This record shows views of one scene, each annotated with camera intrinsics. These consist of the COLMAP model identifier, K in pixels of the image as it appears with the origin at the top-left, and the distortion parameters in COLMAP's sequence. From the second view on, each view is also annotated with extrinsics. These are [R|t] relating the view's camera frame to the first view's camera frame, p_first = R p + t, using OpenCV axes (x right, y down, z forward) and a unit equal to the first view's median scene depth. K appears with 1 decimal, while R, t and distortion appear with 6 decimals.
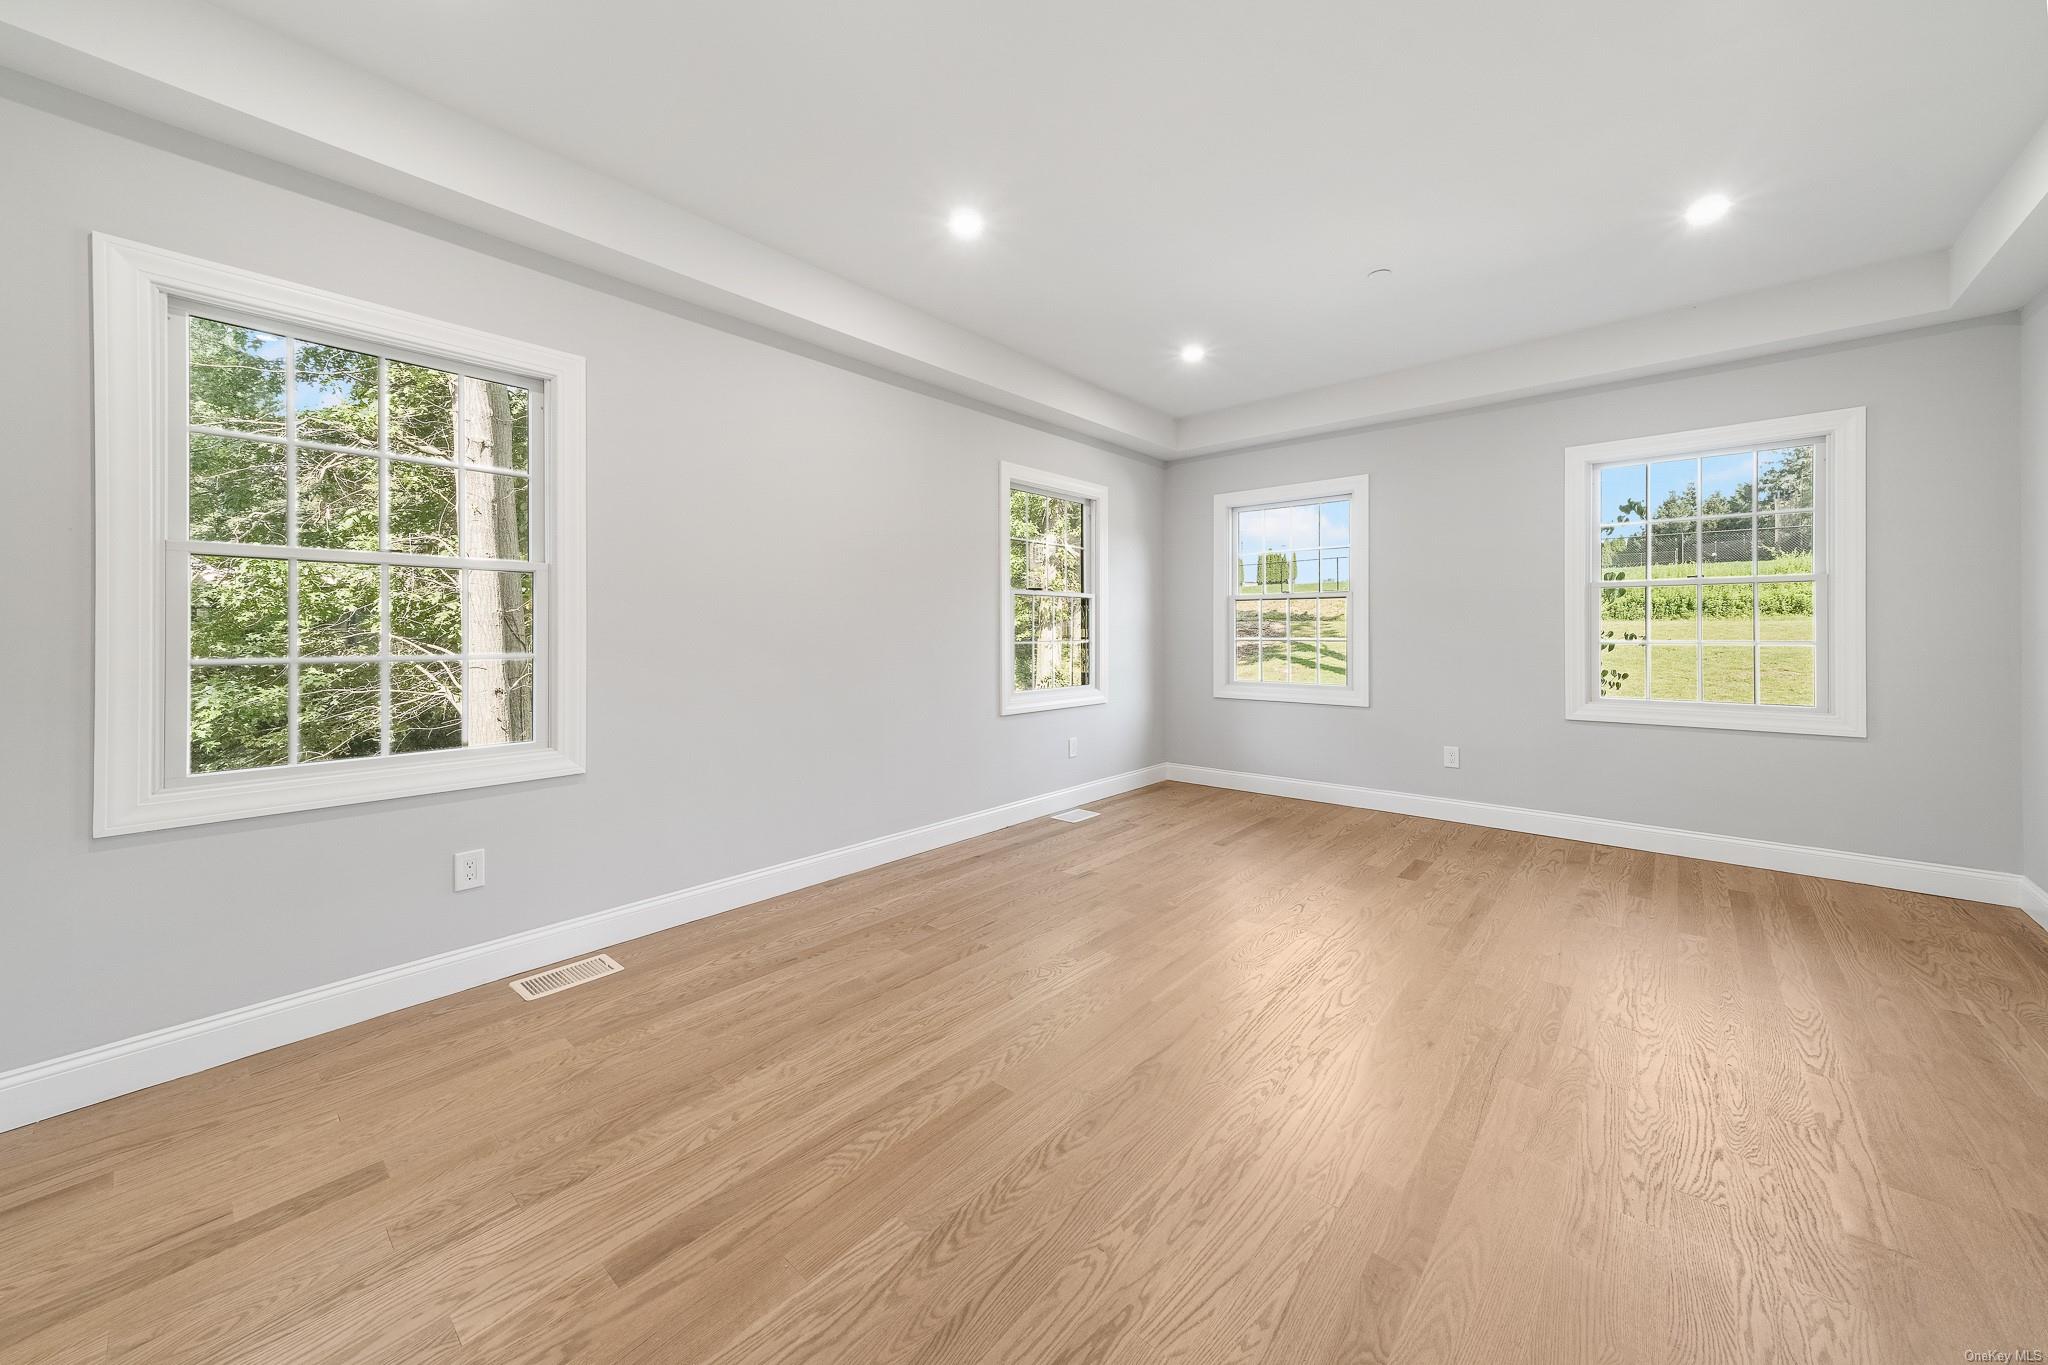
lens RADIAL K [[767.7, 0, 1043.0], [0, 767.7, 622.4], [0, 0, 1]] dist [0.022464, -0.000012]
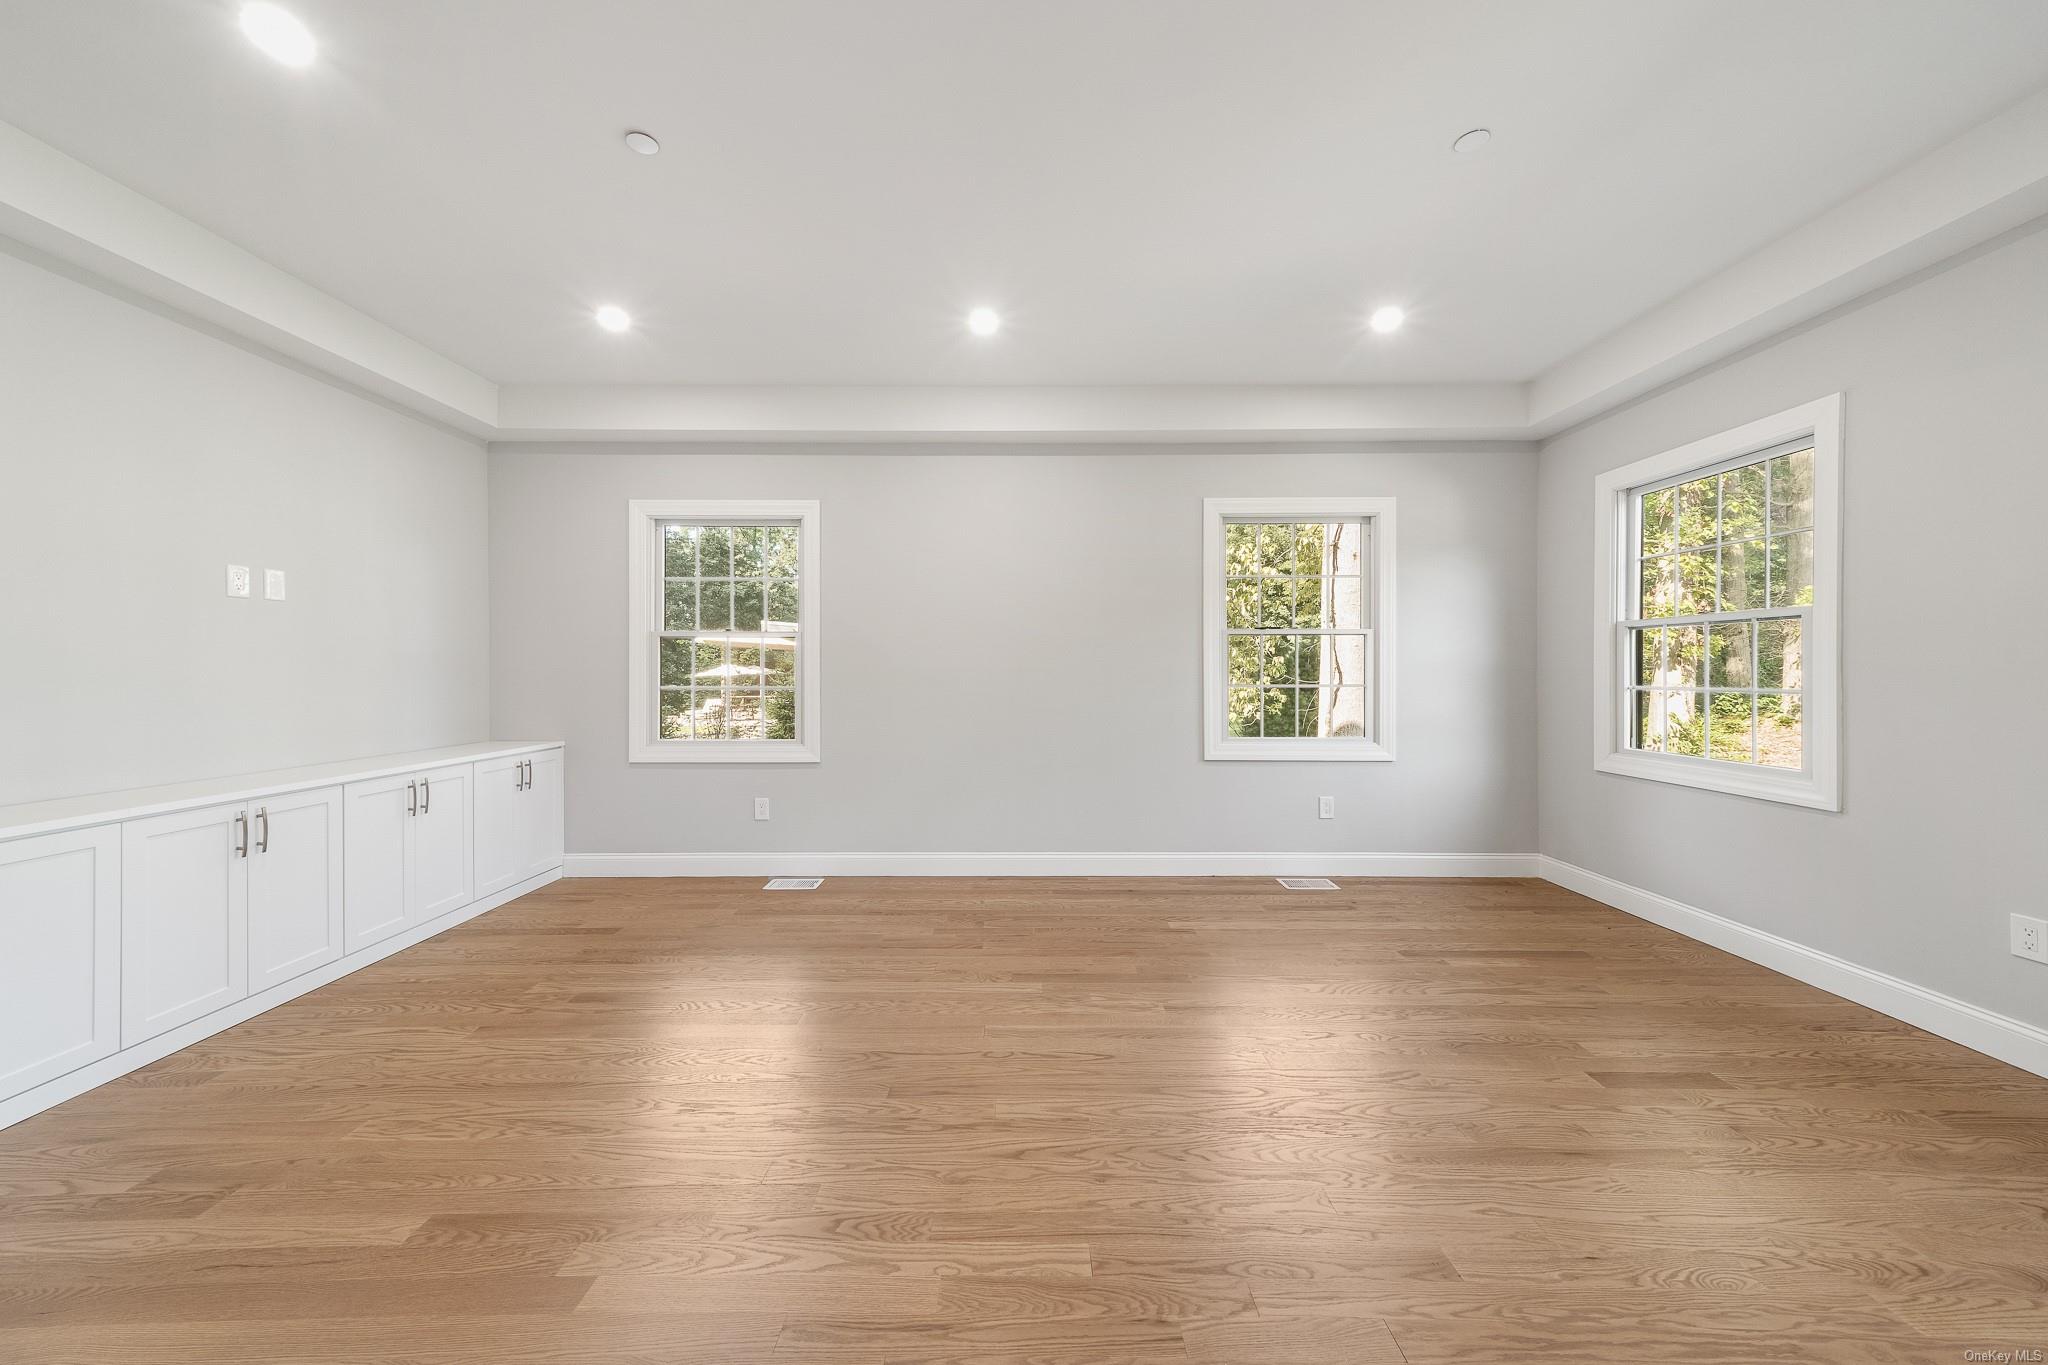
lens RADIAL K [[740.1, 0, 1010.4], [0, 740.1, 673.4], [0, 0, 1]] dist [0.018005, 0.000140]
pose [[0.633203, 0.001877, -0.773983, 0.855138], [0.008460, 0.999921, 0.009346, 0.000048], [0.773939, -0.012466, 0.633137, 0.353414]]
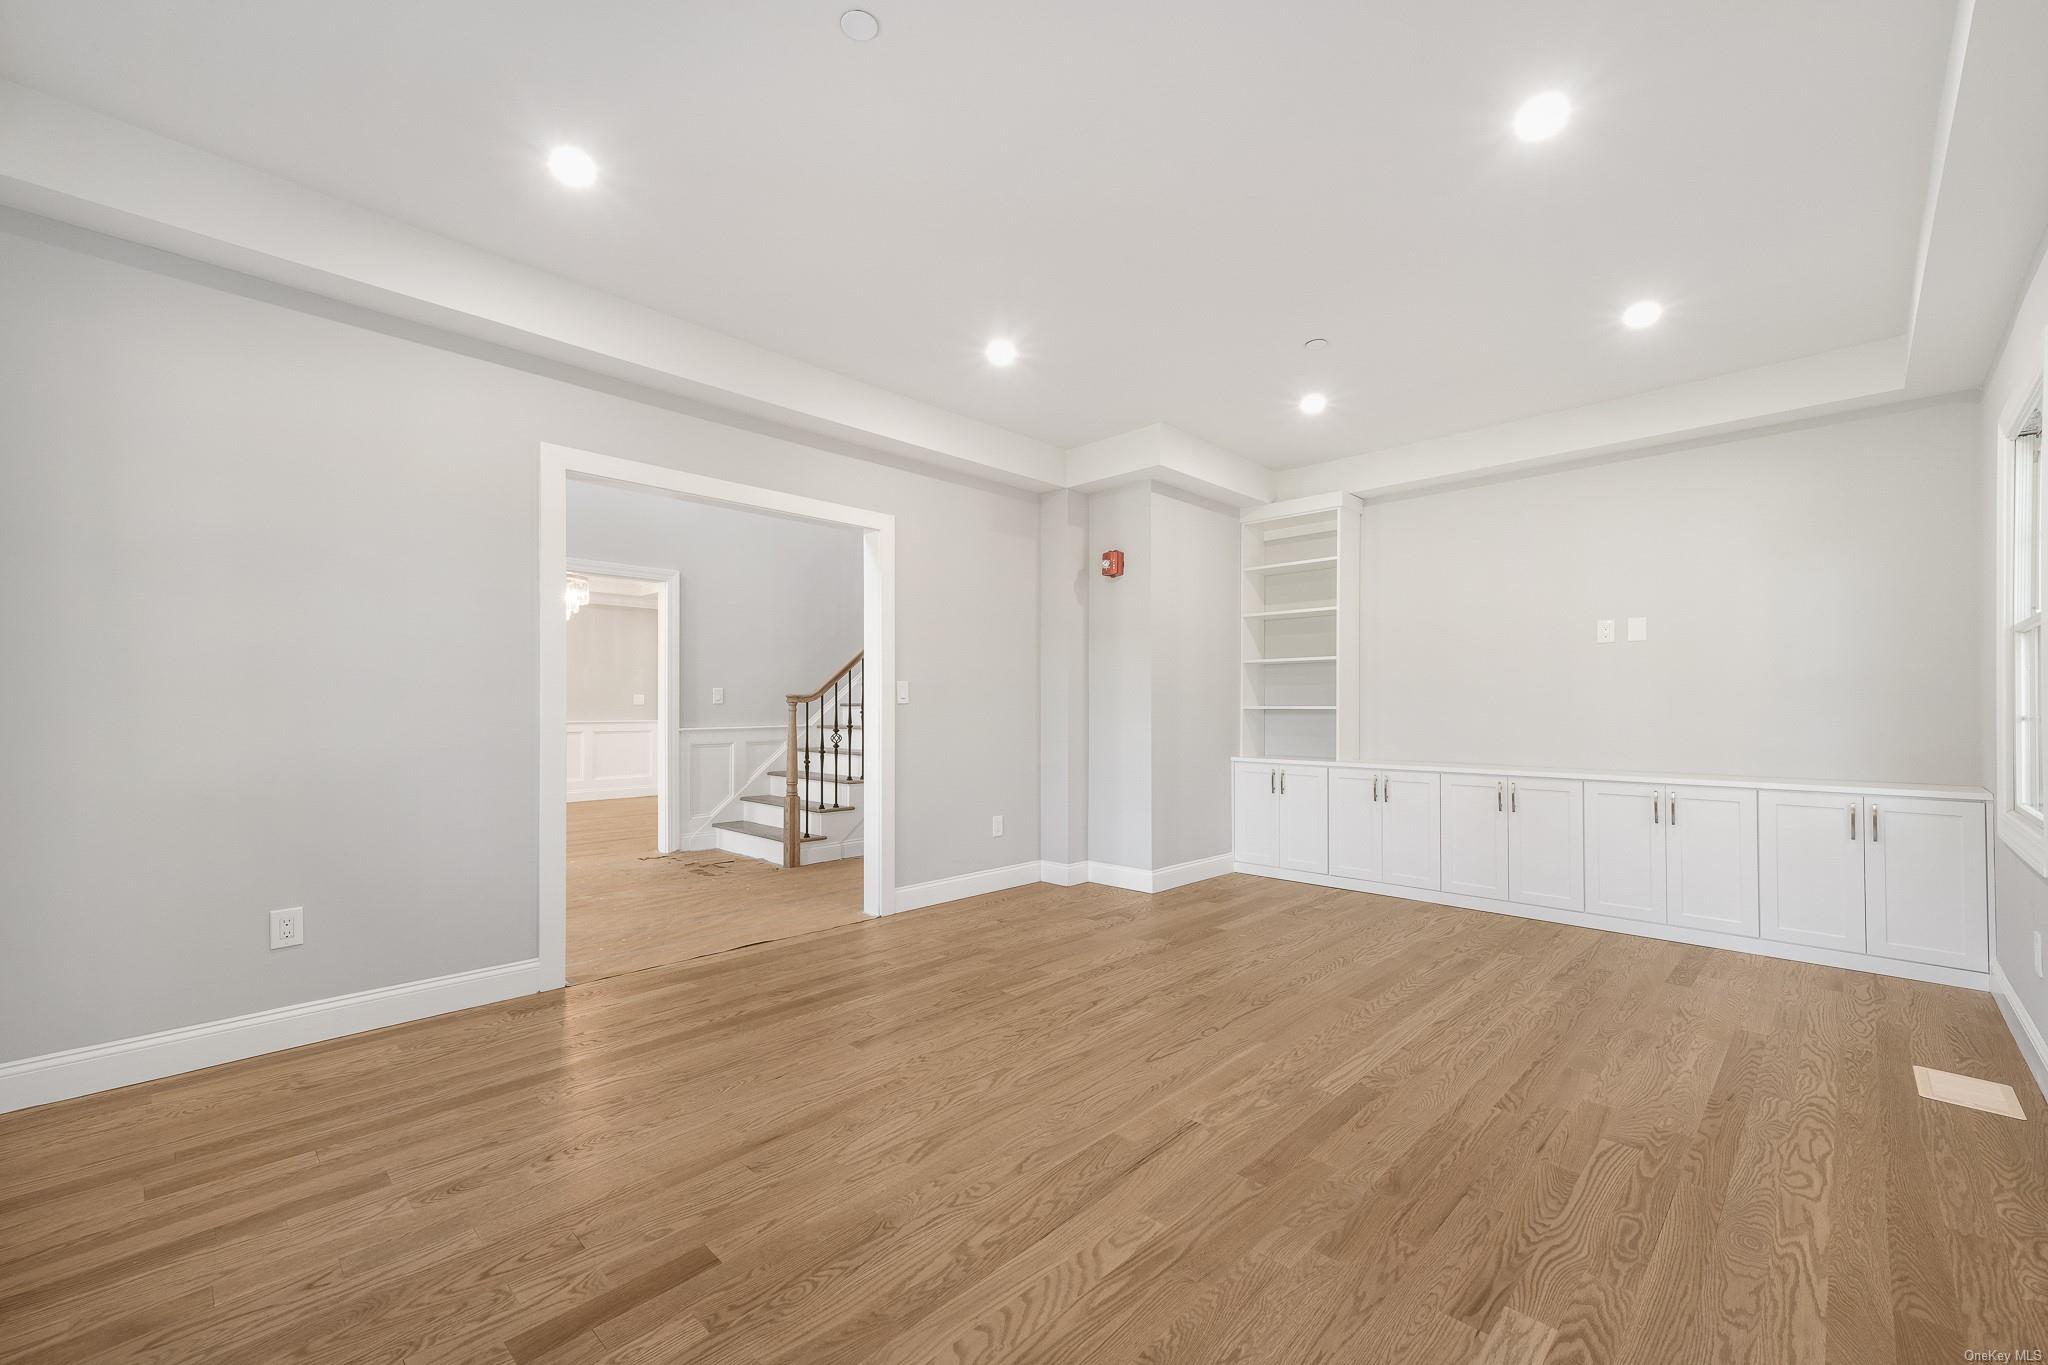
lens RADIAL K [[830.4, 0, 1022.8], [0, 830.4, 703.8], [0, 0, 1]] dist [0.026341, 0.000006]
pose [[-0.996885, -0.000366, 0.078874, 0.343949], [-0.001354, 0.999921, -0.012468, 0.036965], [-0.078863, -0.012536, -0.996807, 1.965731]]
